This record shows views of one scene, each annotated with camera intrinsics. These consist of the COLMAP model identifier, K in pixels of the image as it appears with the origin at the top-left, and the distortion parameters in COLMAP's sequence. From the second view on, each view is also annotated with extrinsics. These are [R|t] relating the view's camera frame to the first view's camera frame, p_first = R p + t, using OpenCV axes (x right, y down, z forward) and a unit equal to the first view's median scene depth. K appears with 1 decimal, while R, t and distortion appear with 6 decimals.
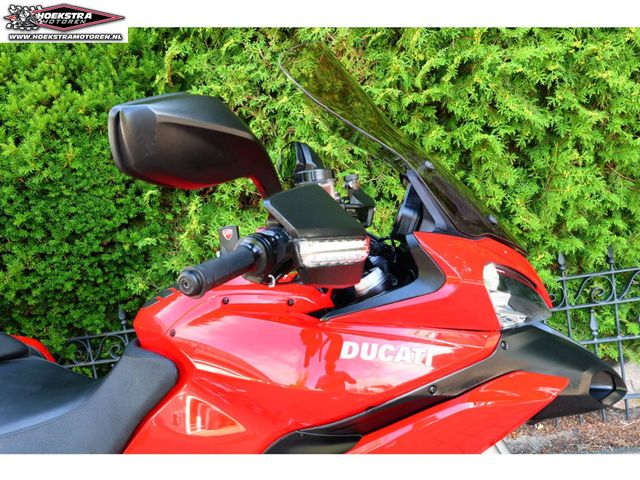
lens RADIAL K [[488.1, 0, 320.0], [0, 488.1, 240.0], [0, 0, 1]] dist [0.012787, 0.001104]
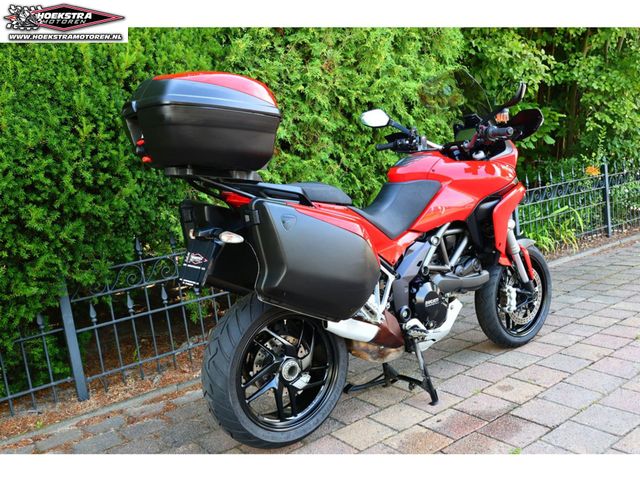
lens RADIAL K [[548.0, 0, 320.0], [0, 548.0, 240.0], [0, 0, 1]] dist [-0.001839, 0.007830]
pose [[0.747661, -0.018017, 0.663837, -1.236951], [0.069762, 0.996232, -0.051532, 0.306885], [-0.660407, 0.084839, 0.746100, -0.331311]]
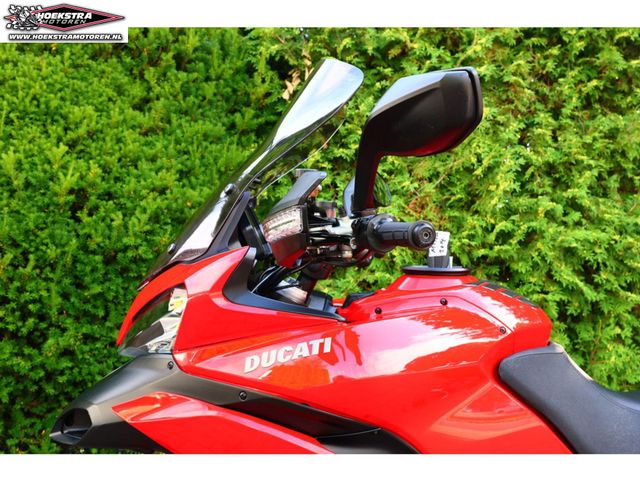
lens RADIAL K [[657.1, 0, 320.0], [0, 657.1, 240.0], [0, 0, 1]] dist [0.002431, -0.003852]
pose [[0.975750, 0.195473, 0.098500, -0.322844], [-0.137570, 0.897671, -0.418642, 0.359505], [-0.170253, 0.394939, 0.902794, -0.307448]]
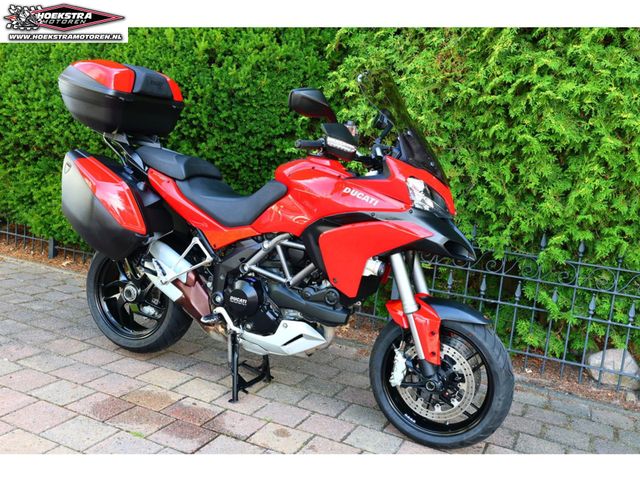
lens RADIAL K [[623.4, 0, 320.0], [0, 623.4, 240.0], [0, 0, 1]] dist [0.002113, 0.001381]
pose [[0.916032, 0.297860, -0.268634, 0.349902], [-0.285675, 0.954609, 0.084326, 0.090490], [0.281558, -0.000503, 0.959544, -0.880595]]
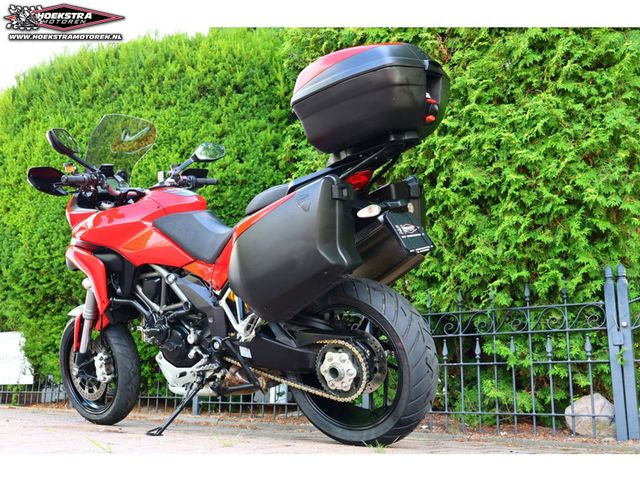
lens RADIAL K [[657.1, 0, 320.0], [0, 657.1, 240.0], [0, 0, 1]] dist [0.002431, -0.003852]
pose [[0.867598, 0.061131, -0.493494, 1.010275], [-0.211279, 0.943700, -0.254543, 0.540887], [0.450149, 0.325106, 0.831668, -0.838047]]
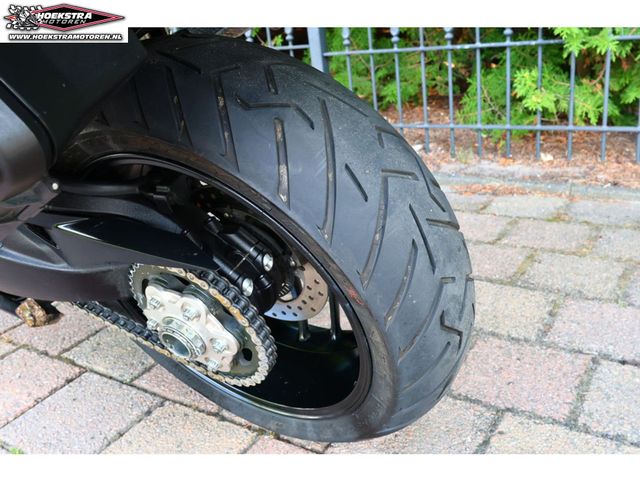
lens RADIAL K [[651.4, 0, 320.7], [0, 651.4, 224.6], [0, 0, 1]] dist [0.012092, 0.006482]
pose [[0.897014, 0.210071, -0.388891, 0.668868], [-0.074804, 0.939298, 0.334847, 0.217138], [0.435627, -0.271272, 0.858278, -0.003545]]
